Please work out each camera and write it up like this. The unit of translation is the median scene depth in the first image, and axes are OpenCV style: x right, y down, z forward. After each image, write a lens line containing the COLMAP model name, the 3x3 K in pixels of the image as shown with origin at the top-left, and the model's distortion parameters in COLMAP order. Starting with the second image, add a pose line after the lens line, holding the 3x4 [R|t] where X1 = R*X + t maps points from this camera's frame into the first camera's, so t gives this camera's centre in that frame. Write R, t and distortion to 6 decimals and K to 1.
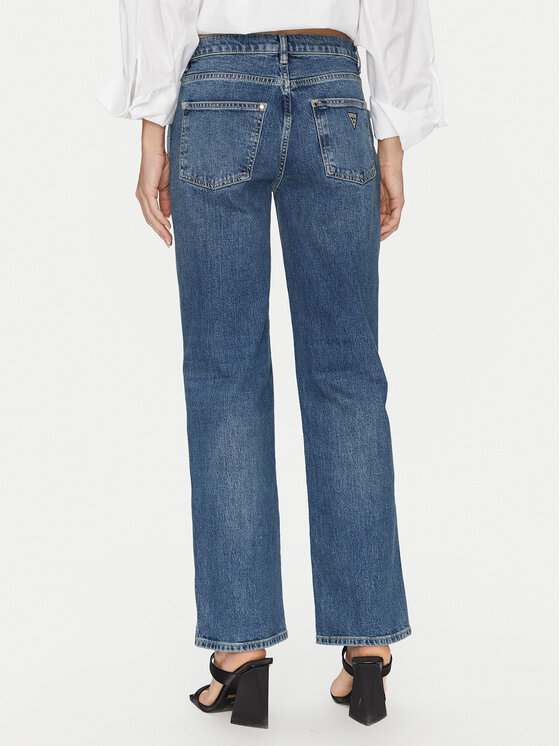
lens RADIAL K [[1172.1, 0, 280.0], [0, 1172.1, 373.0], [0, 0, 1]] dist [0.018307, 0.008762]
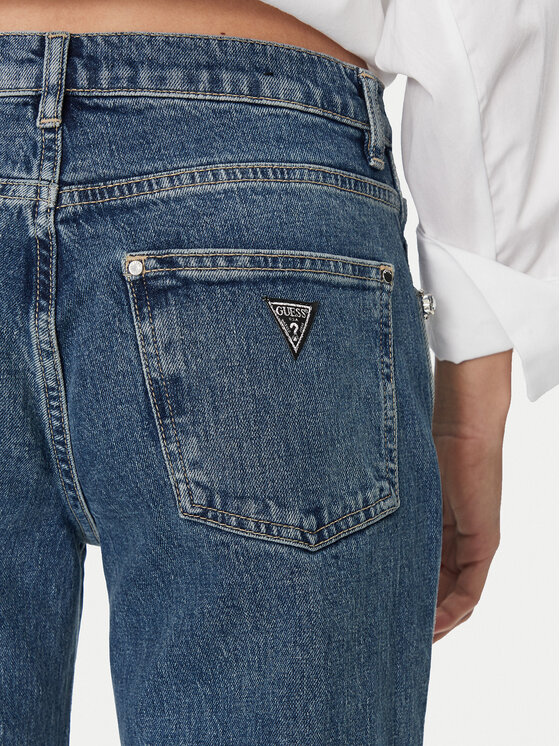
lens RADIAL K [[1352.1, 0, 280.0], [0, 1352.1, 373.0], [0, 0, 1]] dist [0.649705, 0.047659]
pose [[0.978503, 0.010098, -0.205984, 0.130824], [-0.035196, 0.992324, -0.118552, -0.164781], [0.203206, 0.123253, 0.971347, 0.682426]]
